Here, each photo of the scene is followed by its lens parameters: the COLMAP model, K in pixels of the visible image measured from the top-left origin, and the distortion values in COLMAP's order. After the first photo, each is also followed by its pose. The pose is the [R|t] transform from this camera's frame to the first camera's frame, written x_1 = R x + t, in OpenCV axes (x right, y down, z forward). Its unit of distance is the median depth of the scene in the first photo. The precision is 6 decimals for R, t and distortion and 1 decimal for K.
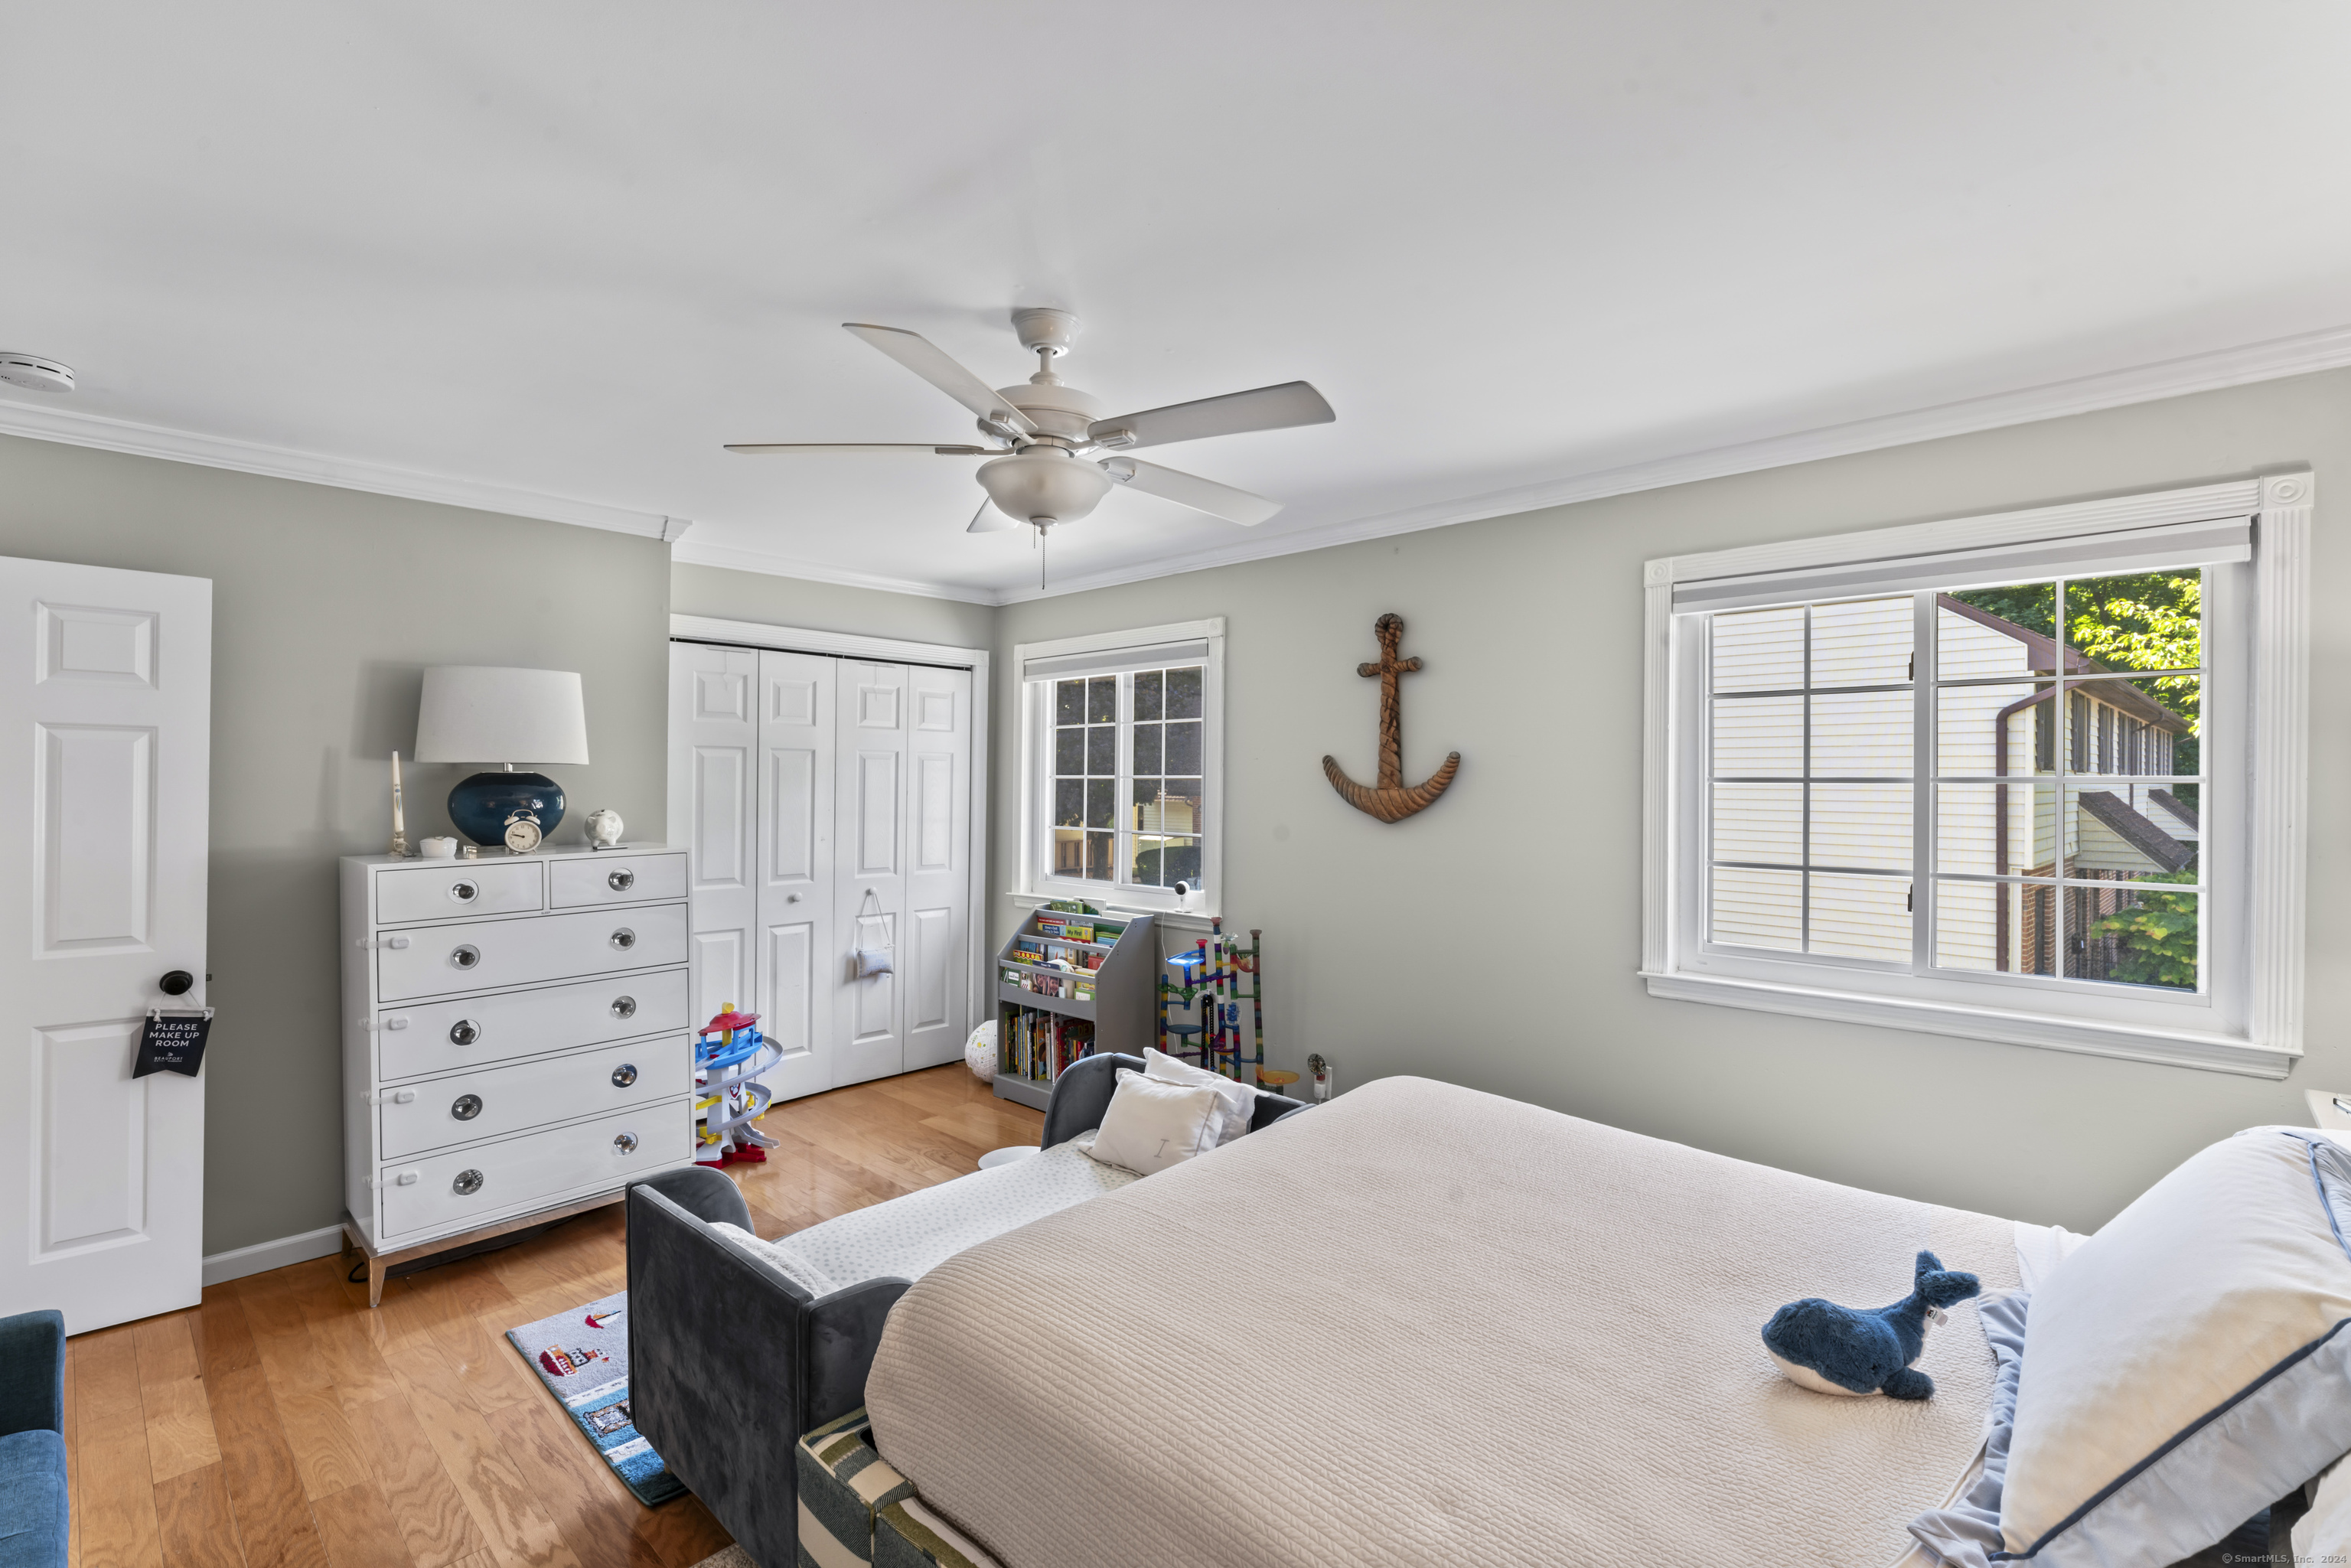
lens RADIAL K [[1069.7, 0, 1182.6], [0, 1069.7, 779.9], [0, 0, 1]] dist [-0.001867, 0.002044]
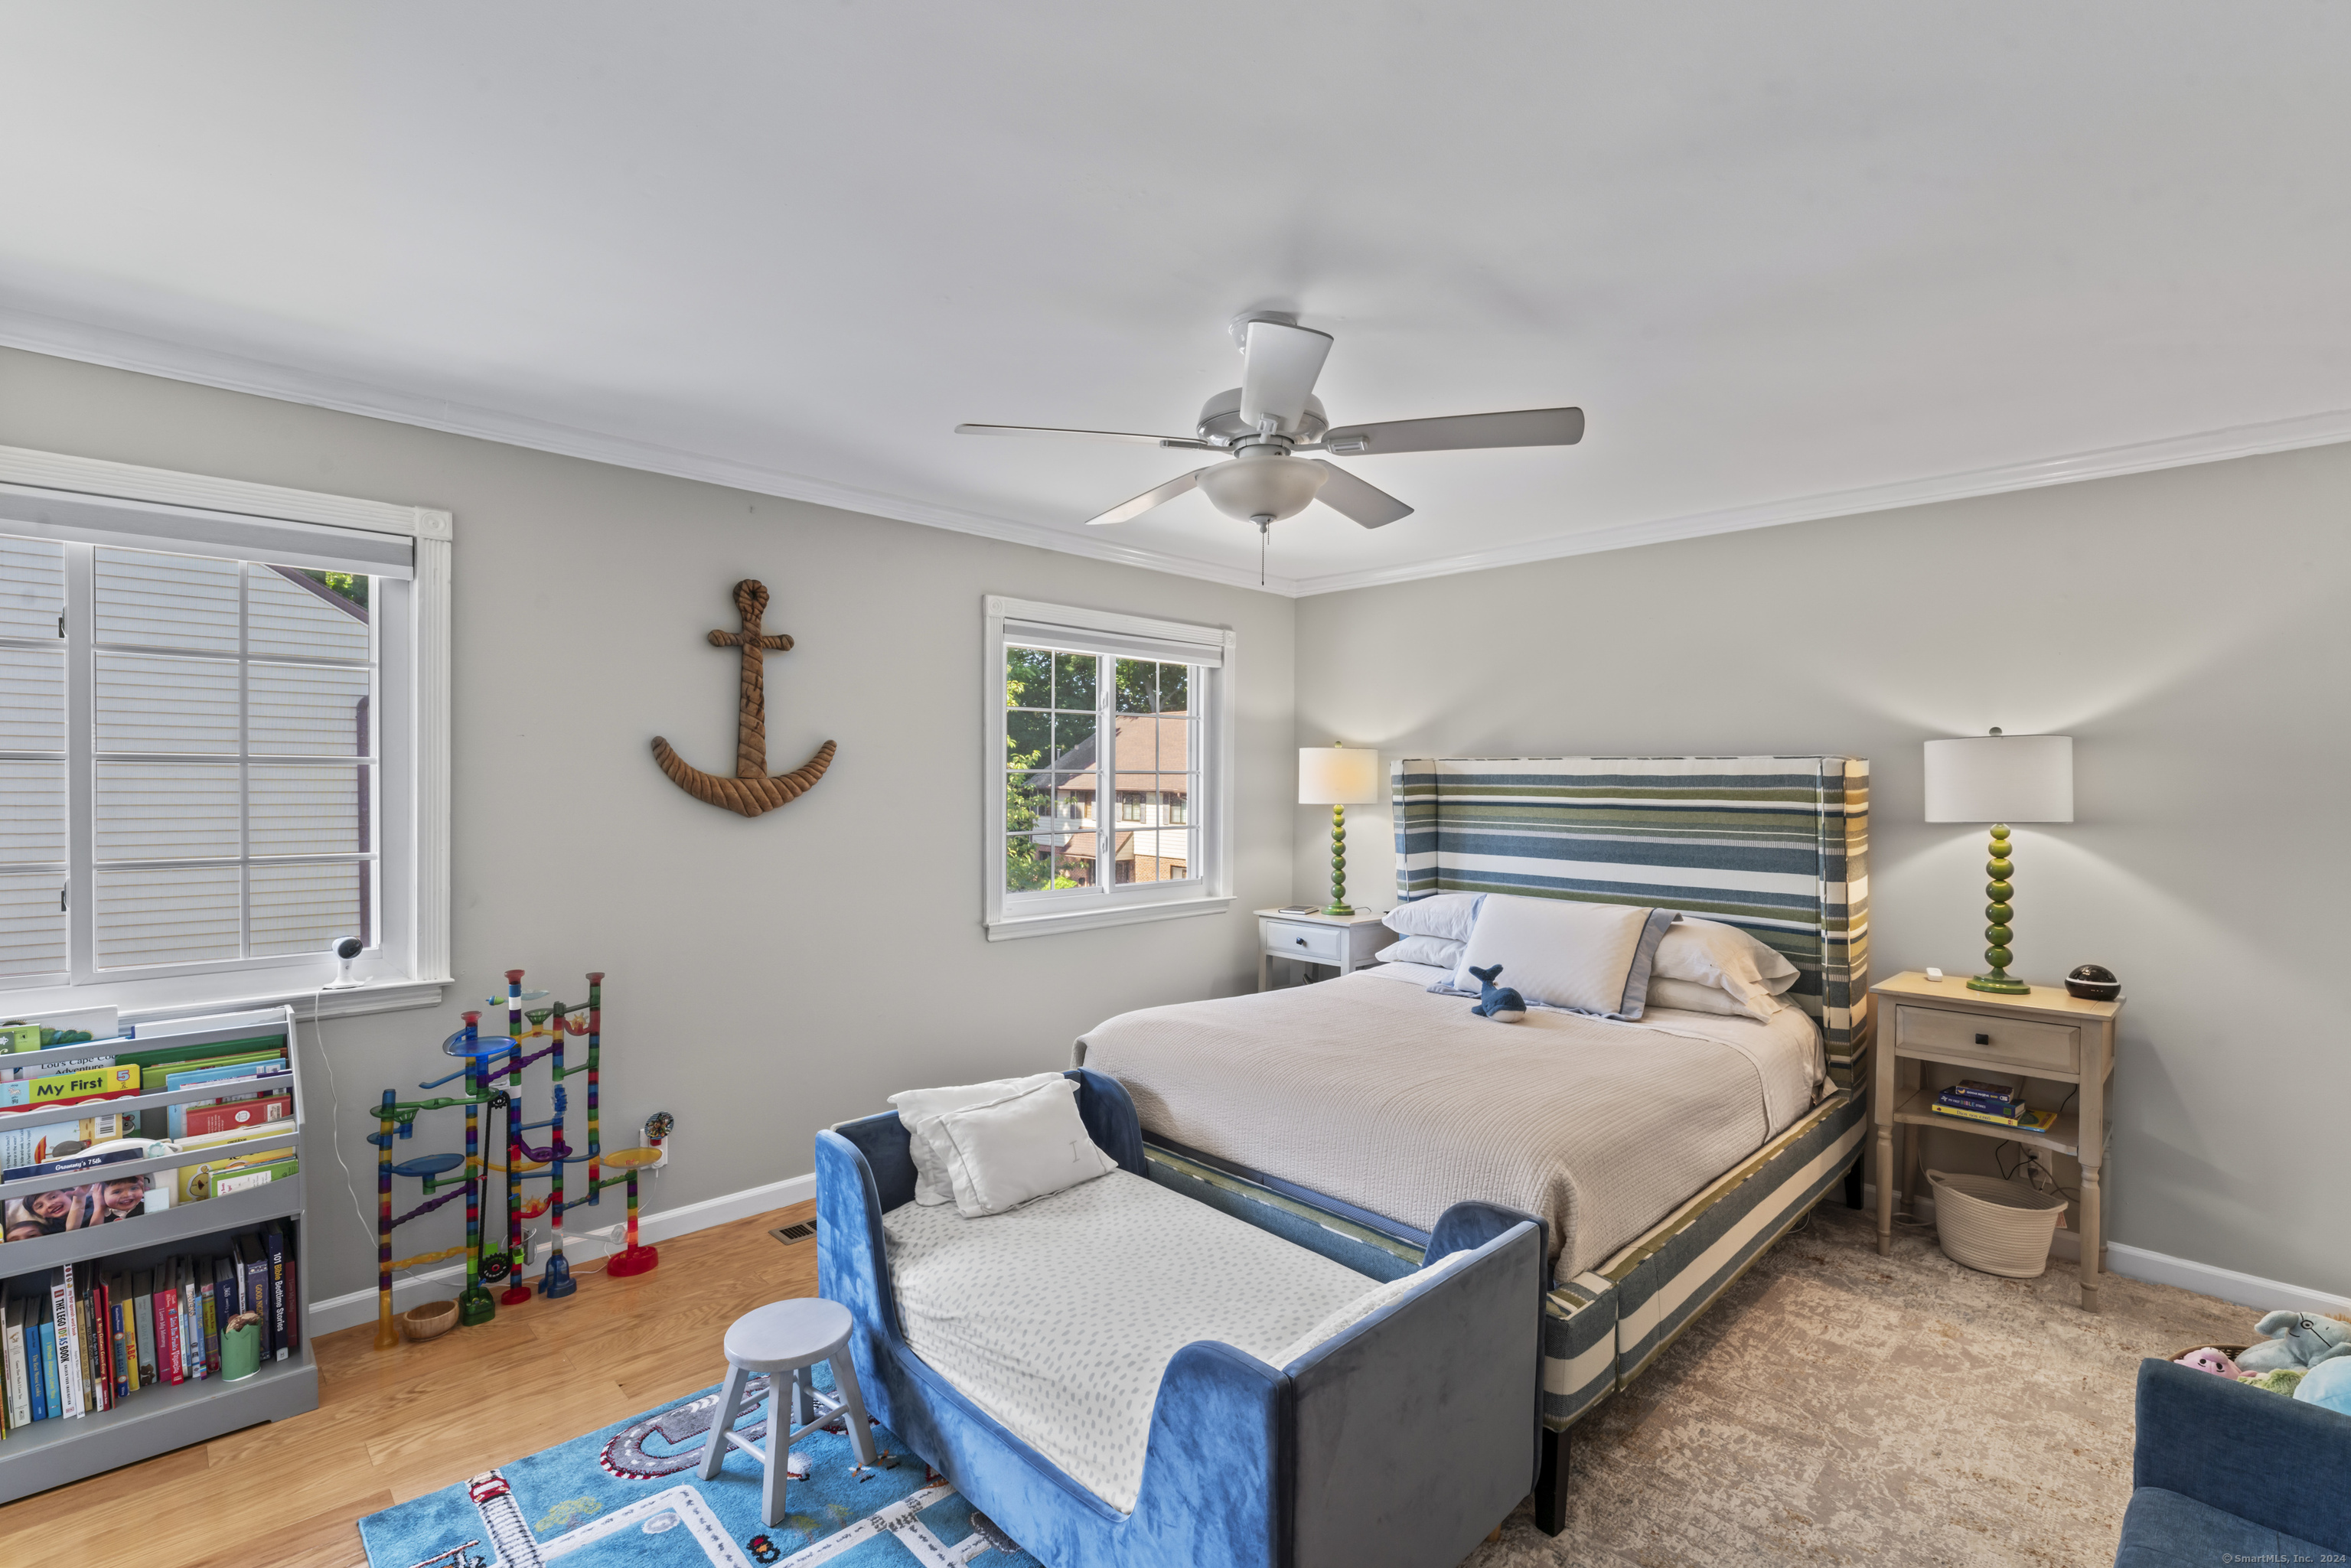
lens RADIAL K [[1069.7, 0, 1173.1], [0, 1069.7, 787.8], [0, 0, 1]] dist [-0.001867, 0.002044]
pose [[0.041842, -0.012290, 0.999049, -0.637609], [-0.008545, 0.999883, 0.012658, 0.002185], [-0.999088, -0.009067, 0.041732, 0.578738]]
